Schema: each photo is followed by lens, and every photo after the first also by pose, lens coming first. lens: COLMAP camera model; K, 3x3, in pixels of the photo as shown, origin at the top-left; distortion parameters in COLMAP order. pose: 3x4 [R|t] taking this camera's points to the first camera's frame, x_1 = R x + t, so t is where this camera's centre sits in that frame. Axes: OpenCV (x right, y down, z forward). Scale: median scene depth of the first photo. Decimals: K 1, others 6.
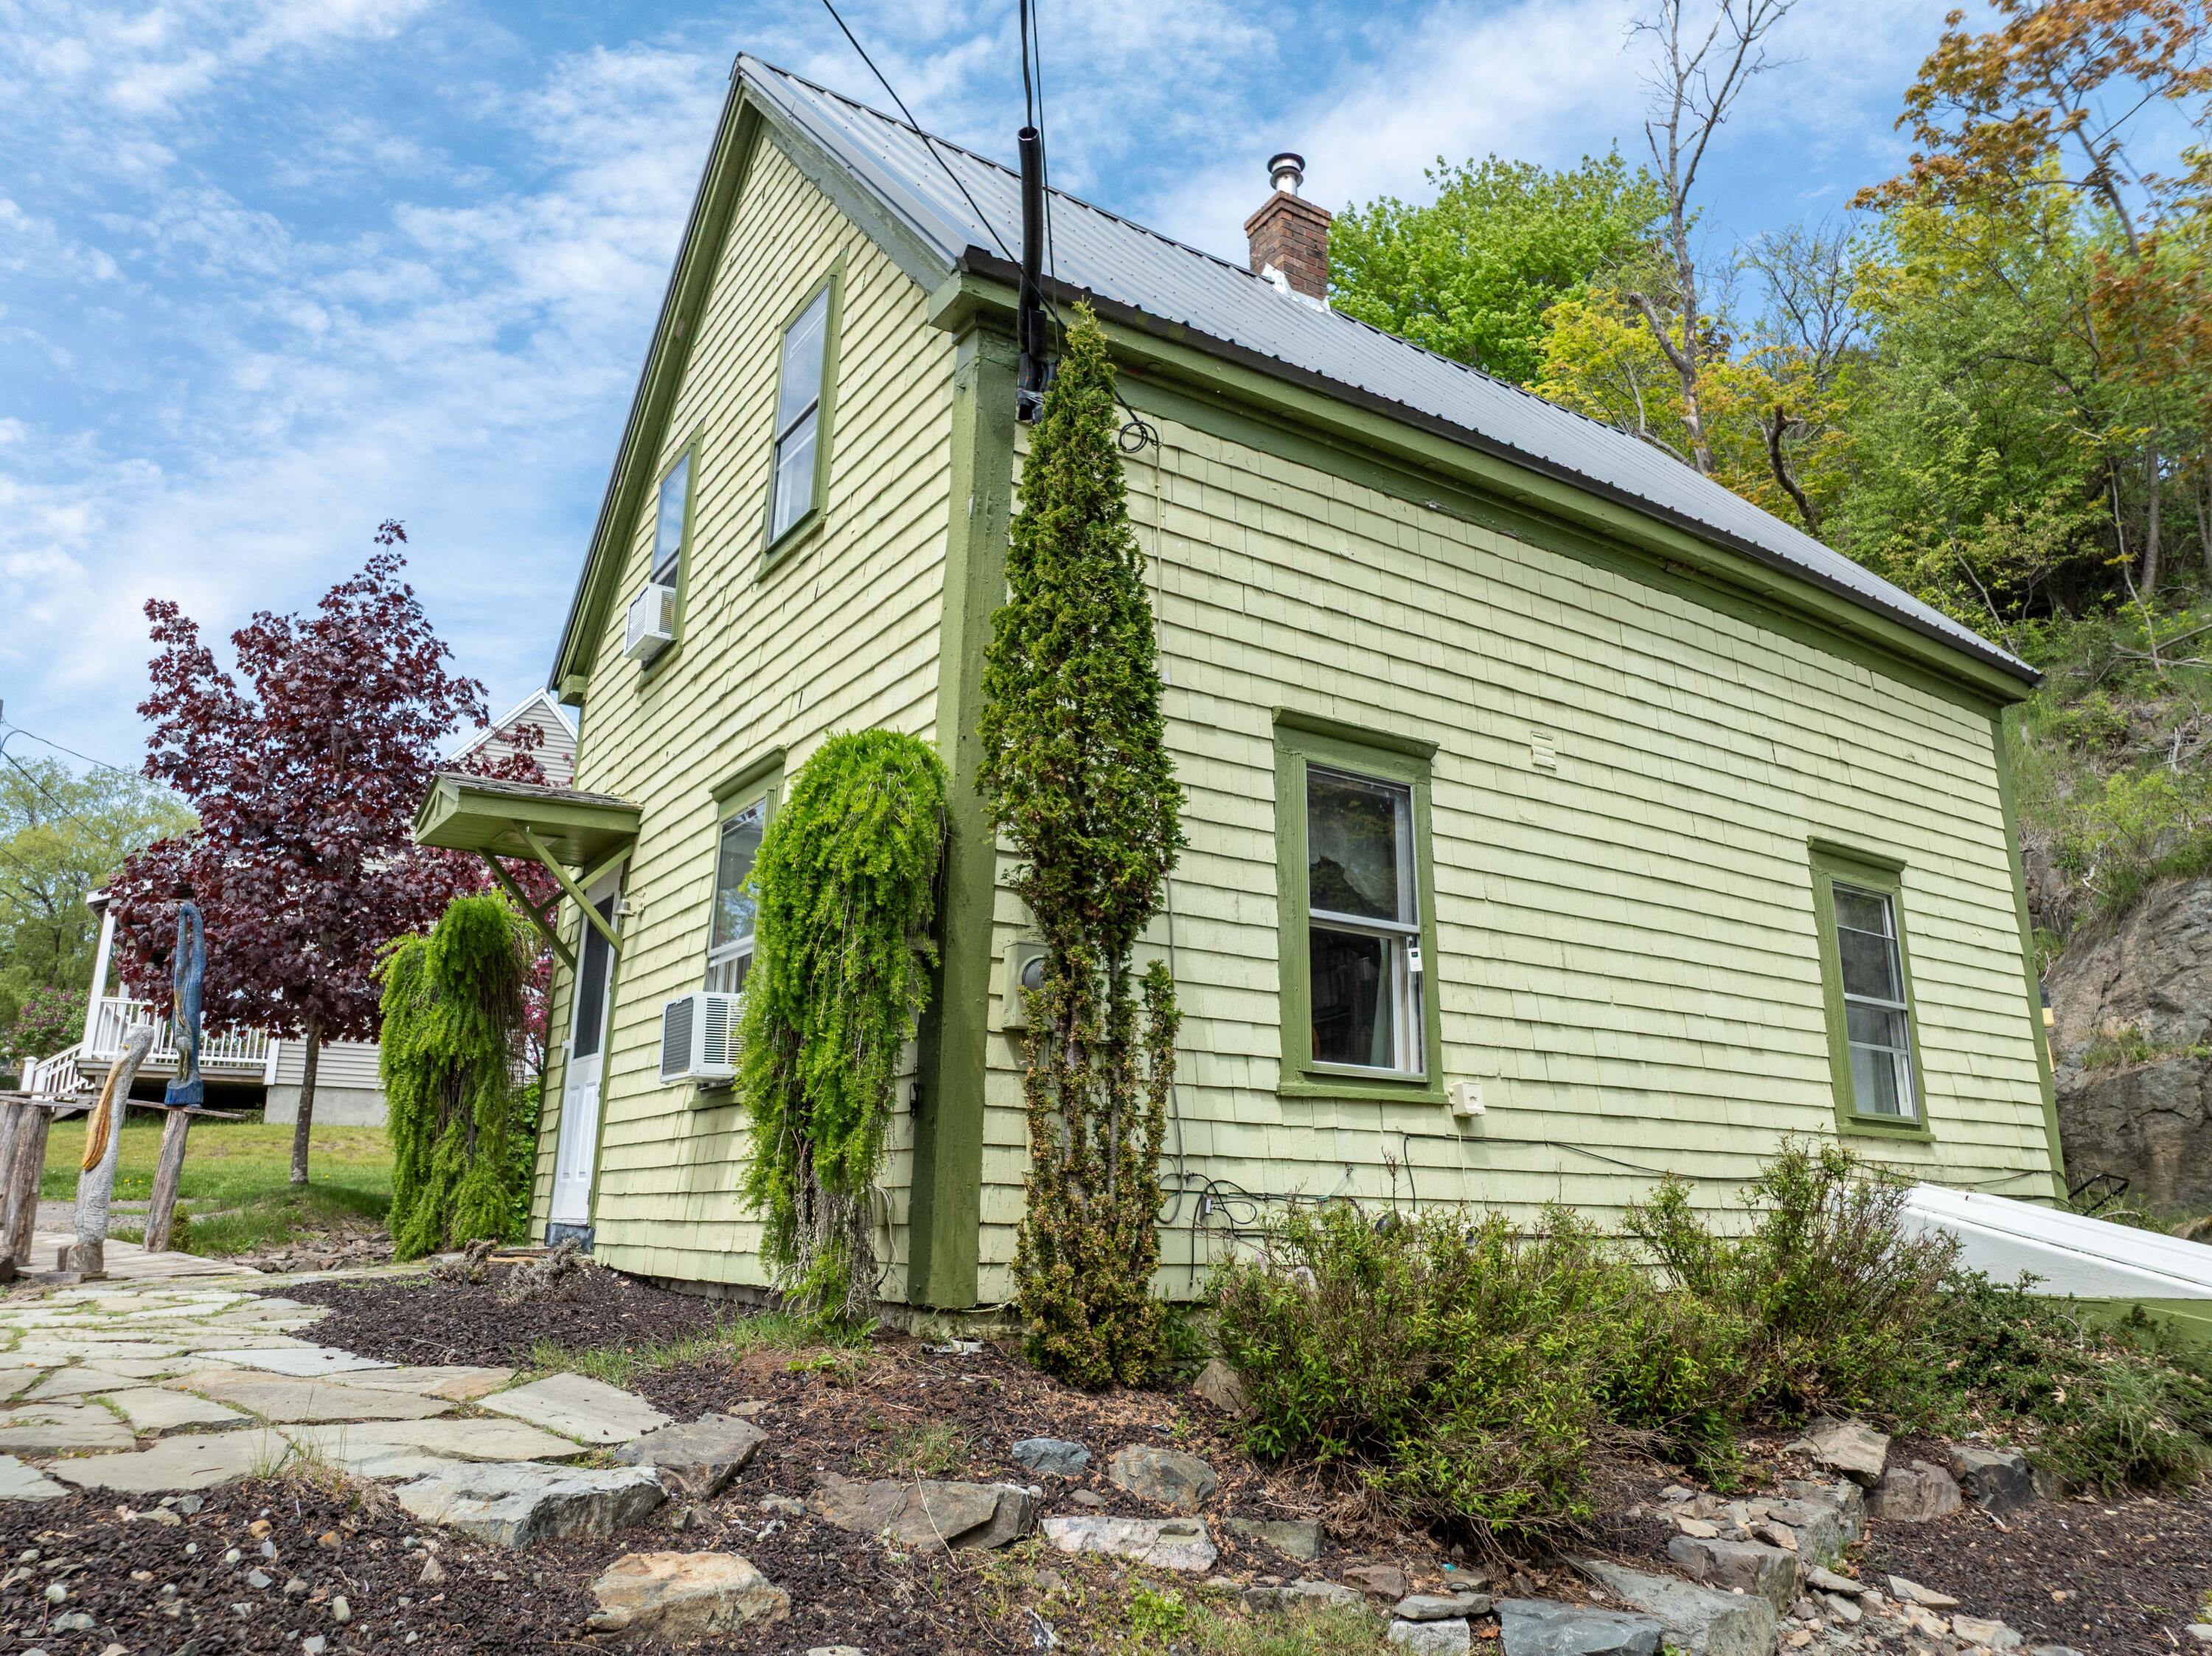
lens RADIAL K [[1566.7, 0, 1106.5], [0, 1566.7, 825.0], [0, 0, 1]] dist [-0.038757, 0.008596]
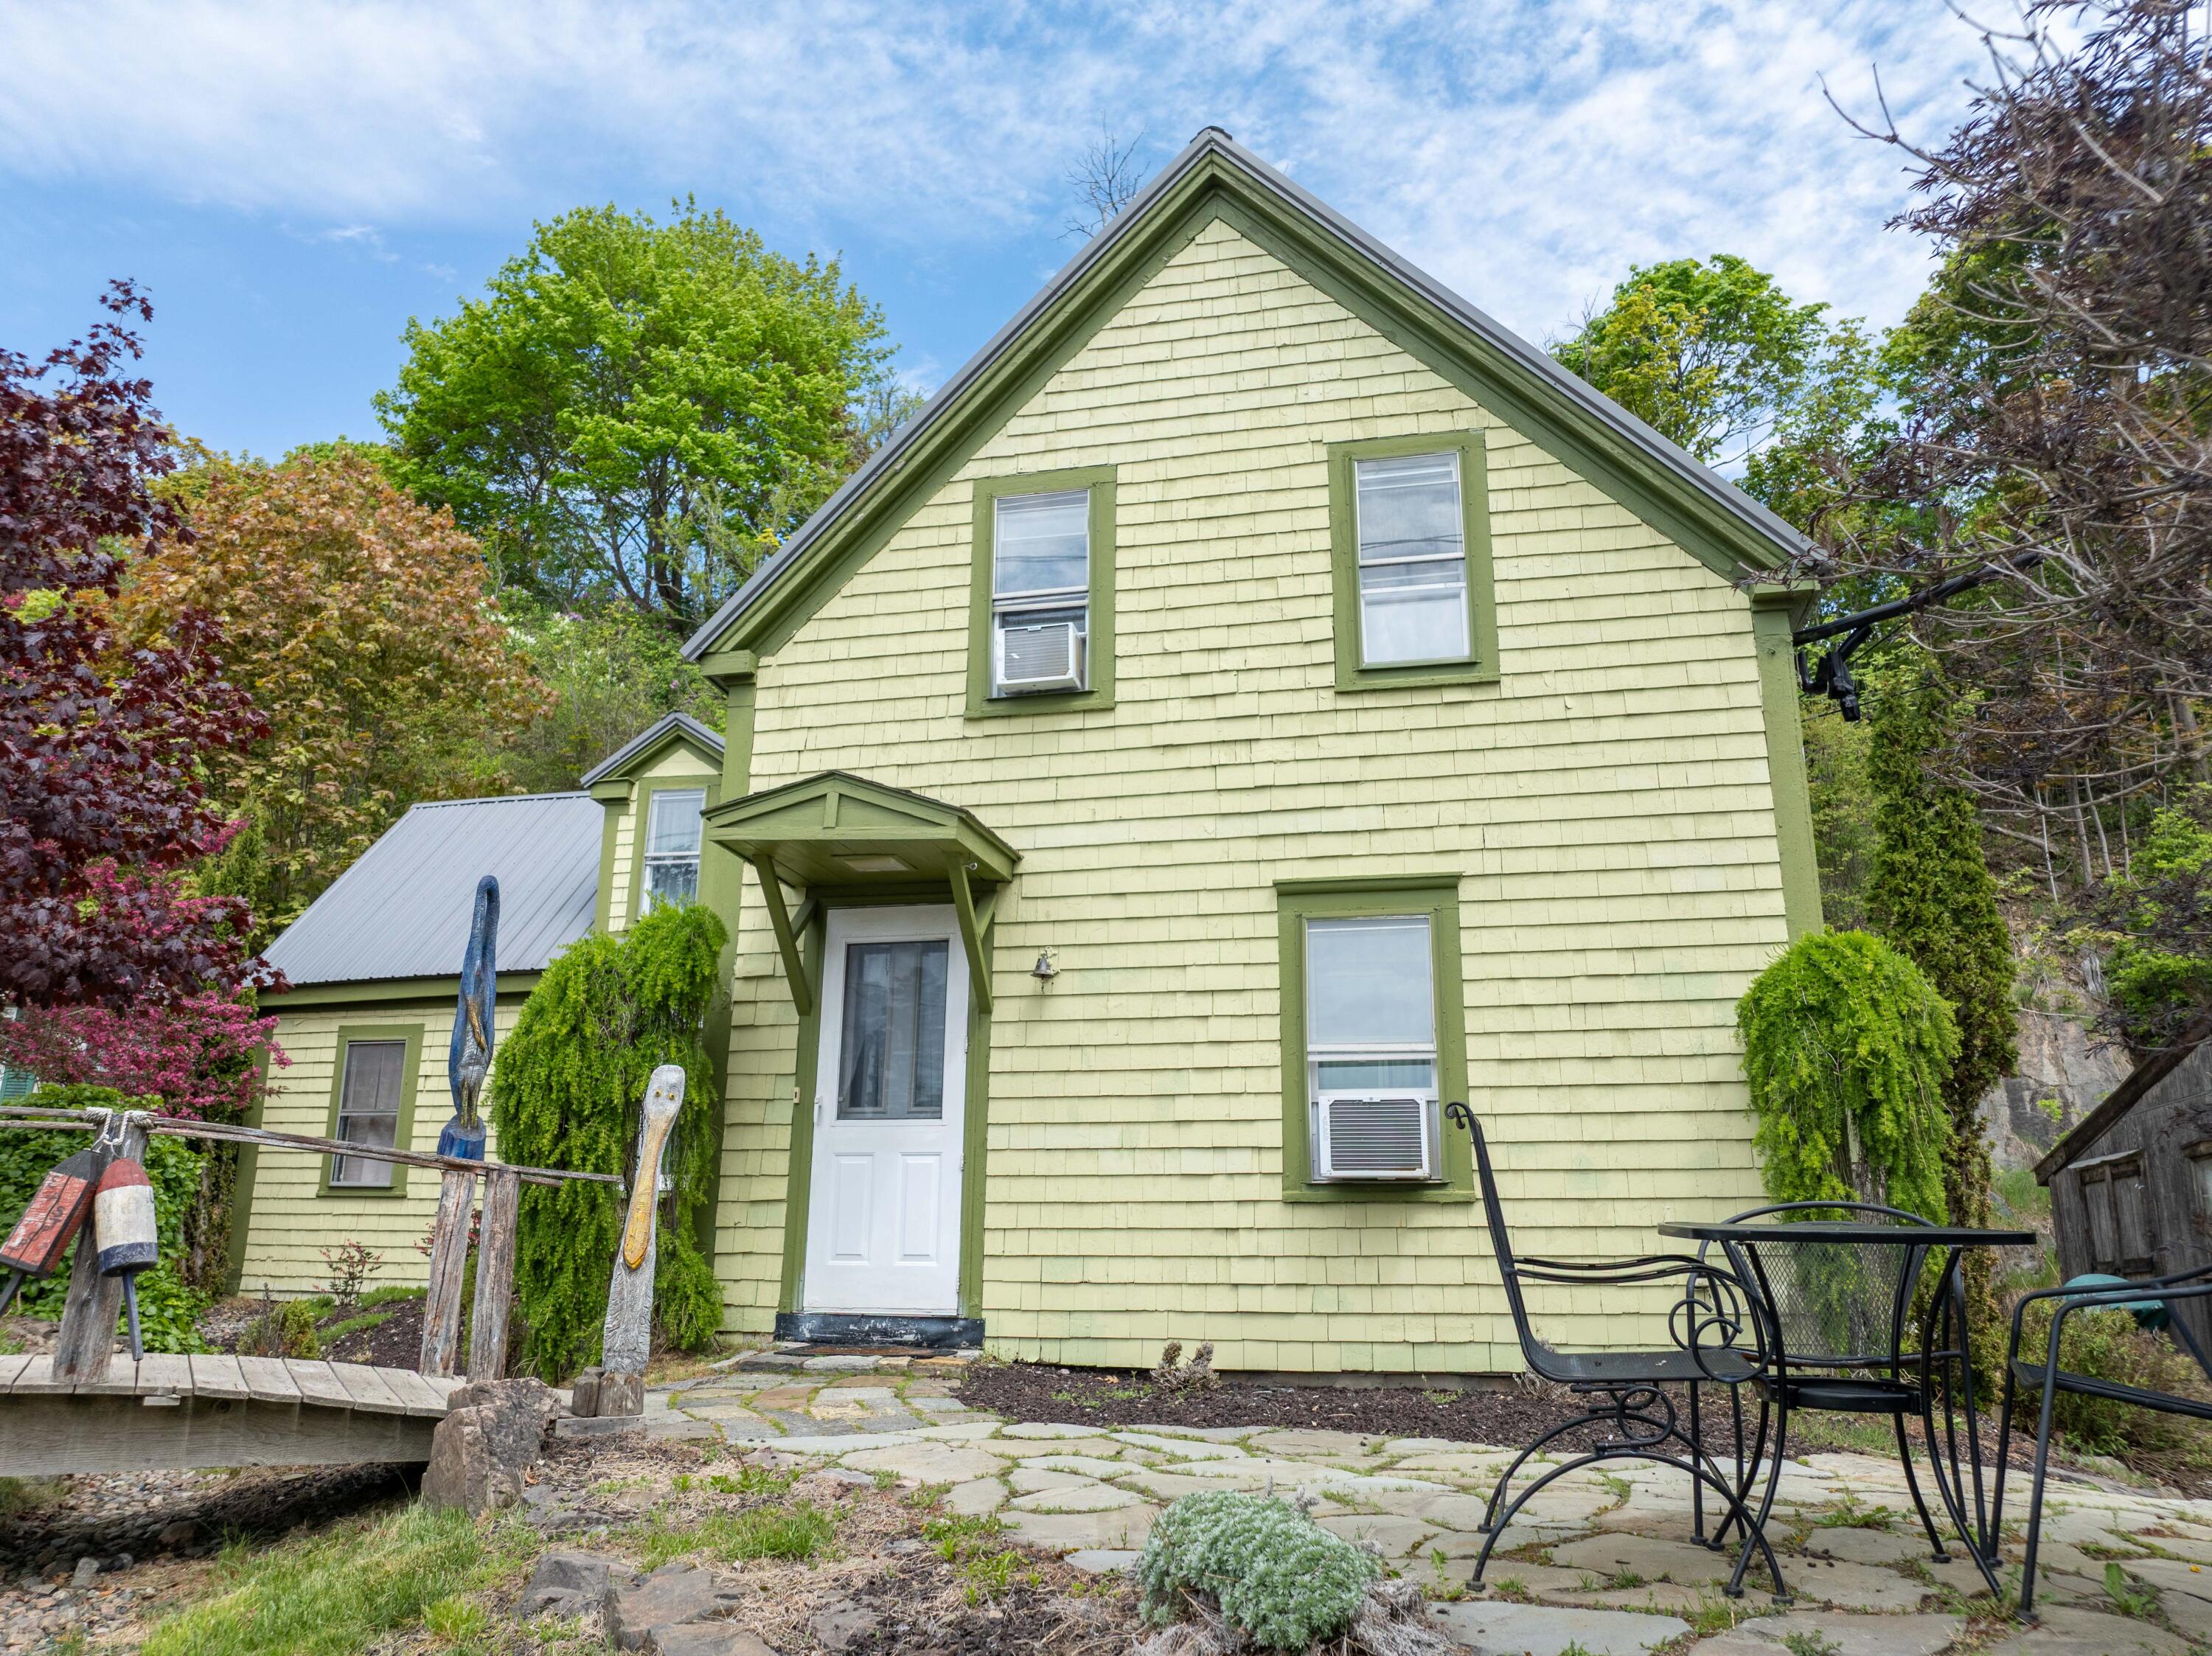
lens RADIAL K [[1566.7, 0, 1111.8], [0, 1566.7, 827.8], [0, 0, 1]] dist [-0.038757, 0.008596]
pose [[0.719949, 0.184349, 0.669095, -0.866181], [-0.174007, 0.981230, -0.083117, 0.037954], [-0.671859, -0.056587, 0.738514, 0.295610]]
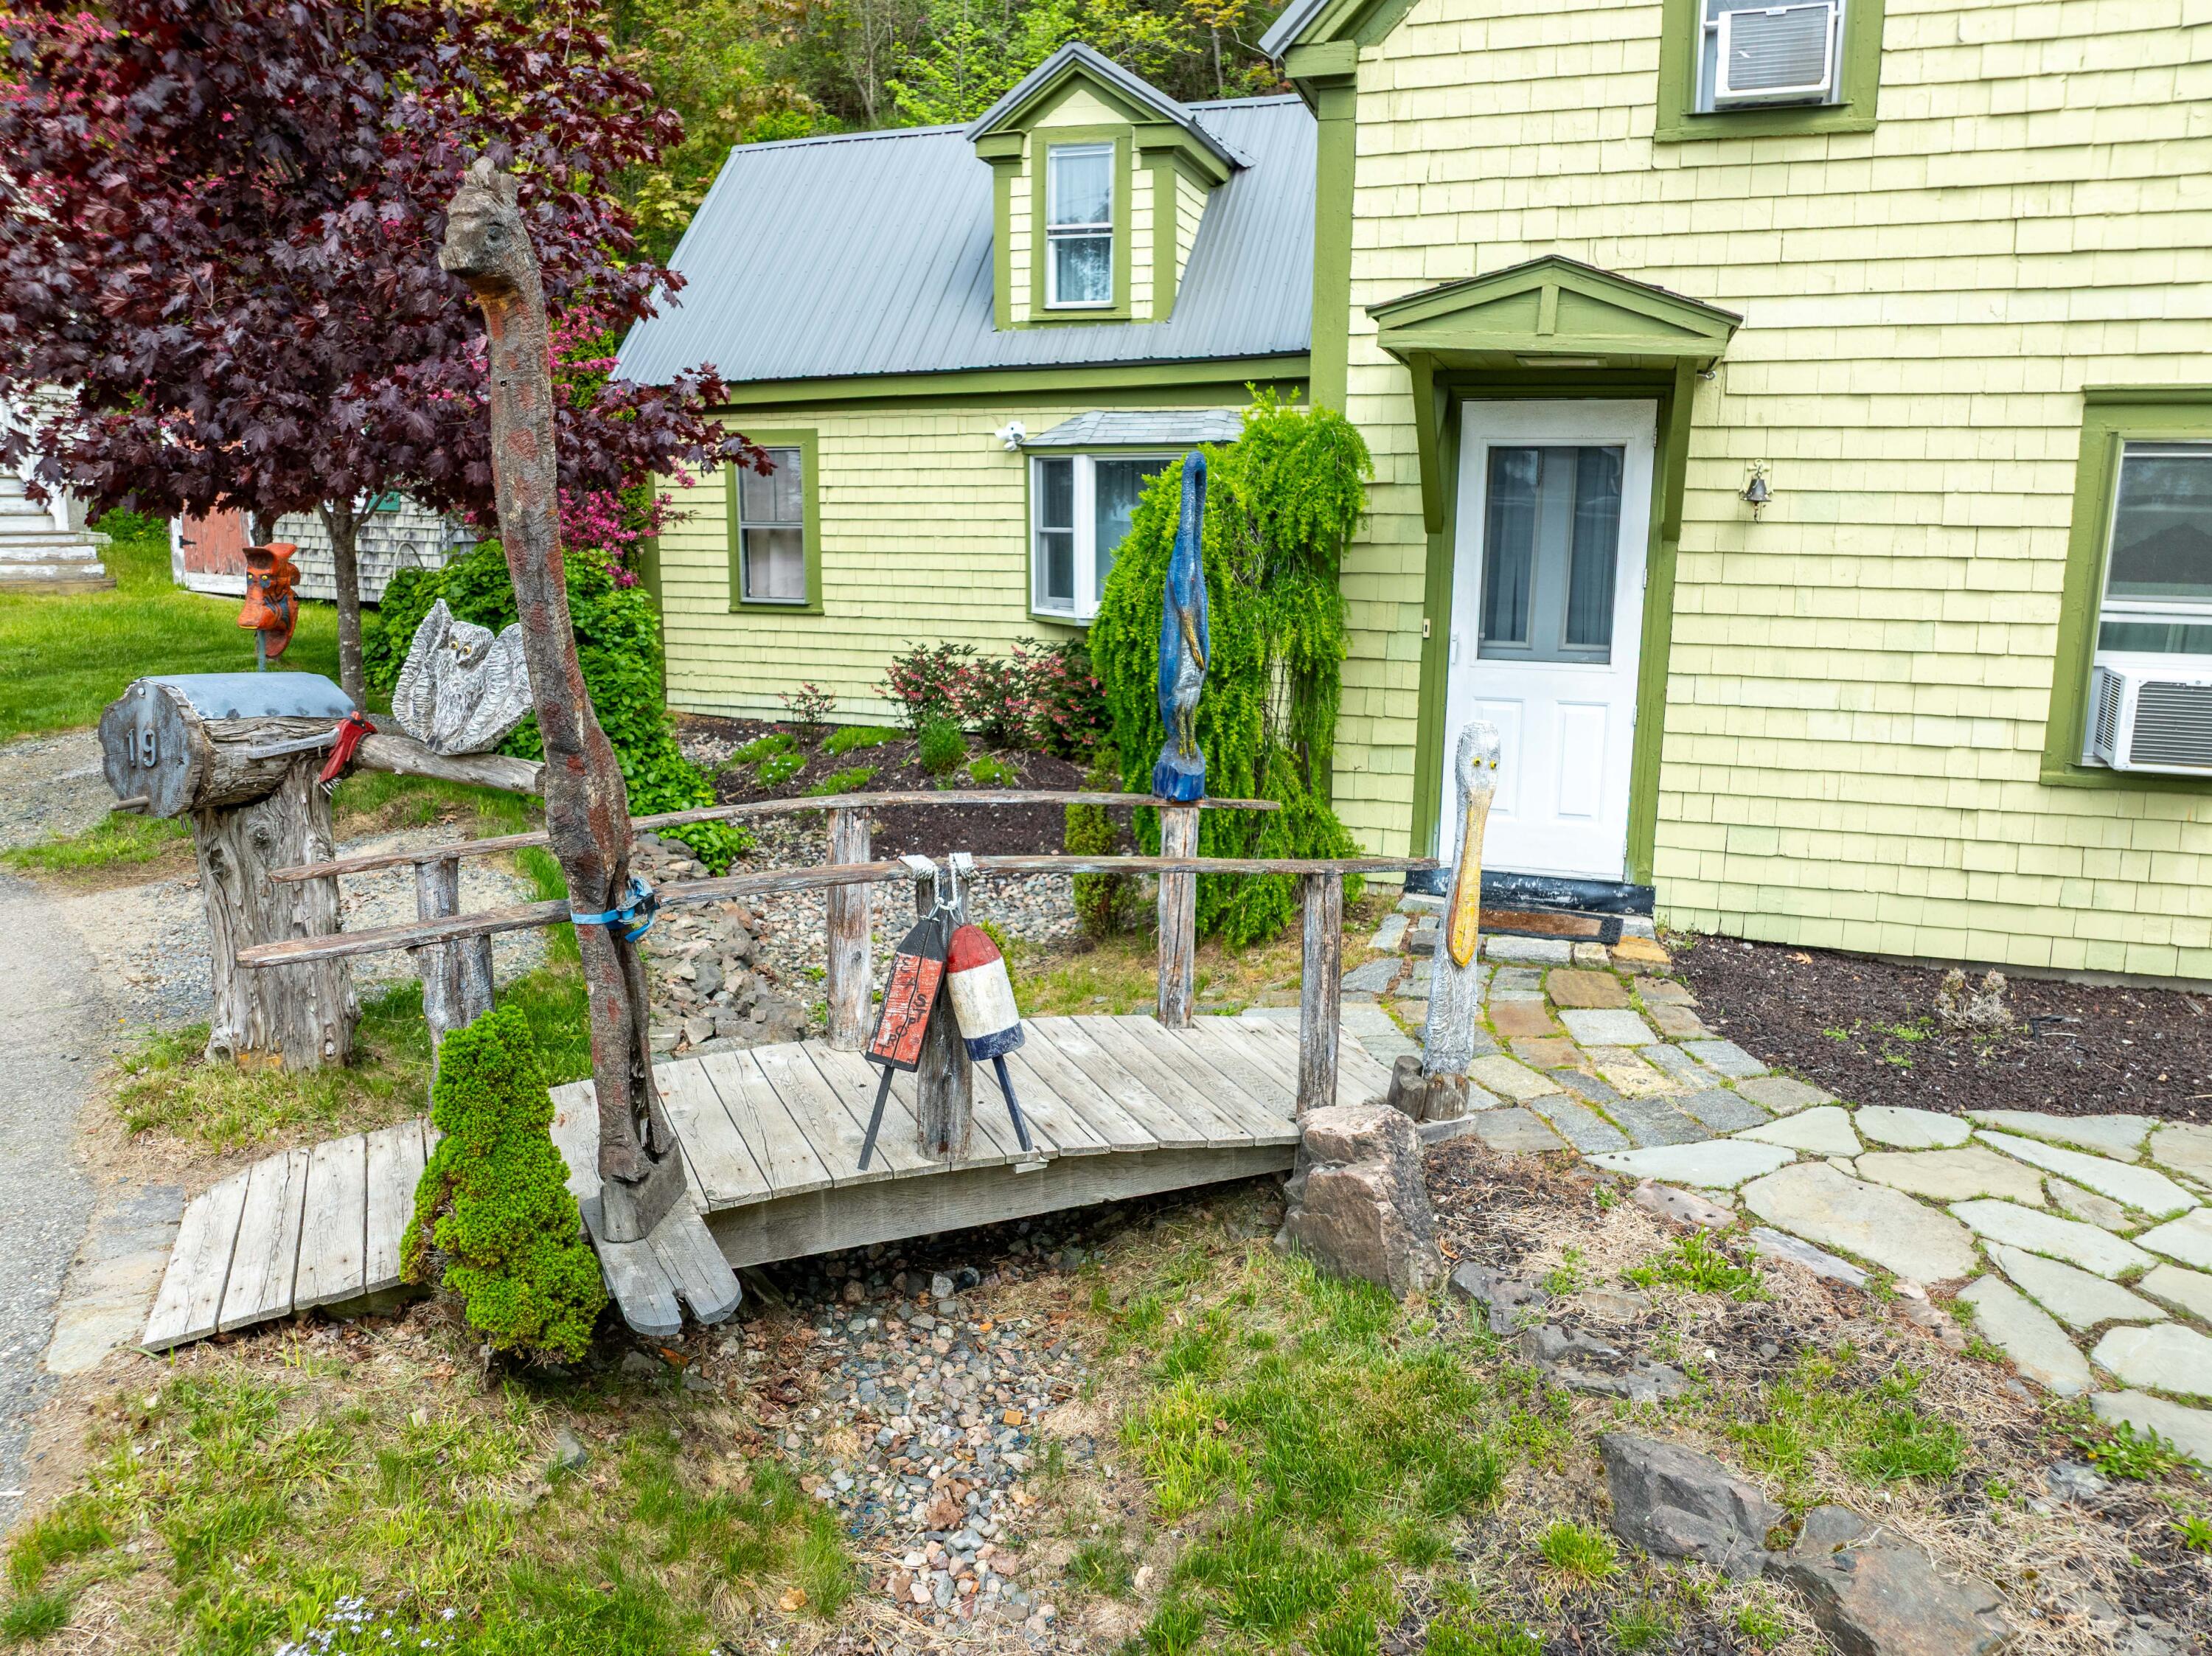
lens RADIAL K [[1566.7, 0, 1112.5], [0, 1566.7, 830.3], [0, 0, 1]] dist [-0.038757, 0.008596]
pose [[0.794354, -0.119080, 0.595669, -0.964084], [-0.153830, 0.909201, 0.386899, -0.038675], [-0.587655, -0.398966, 0.703909, 0.576608]]
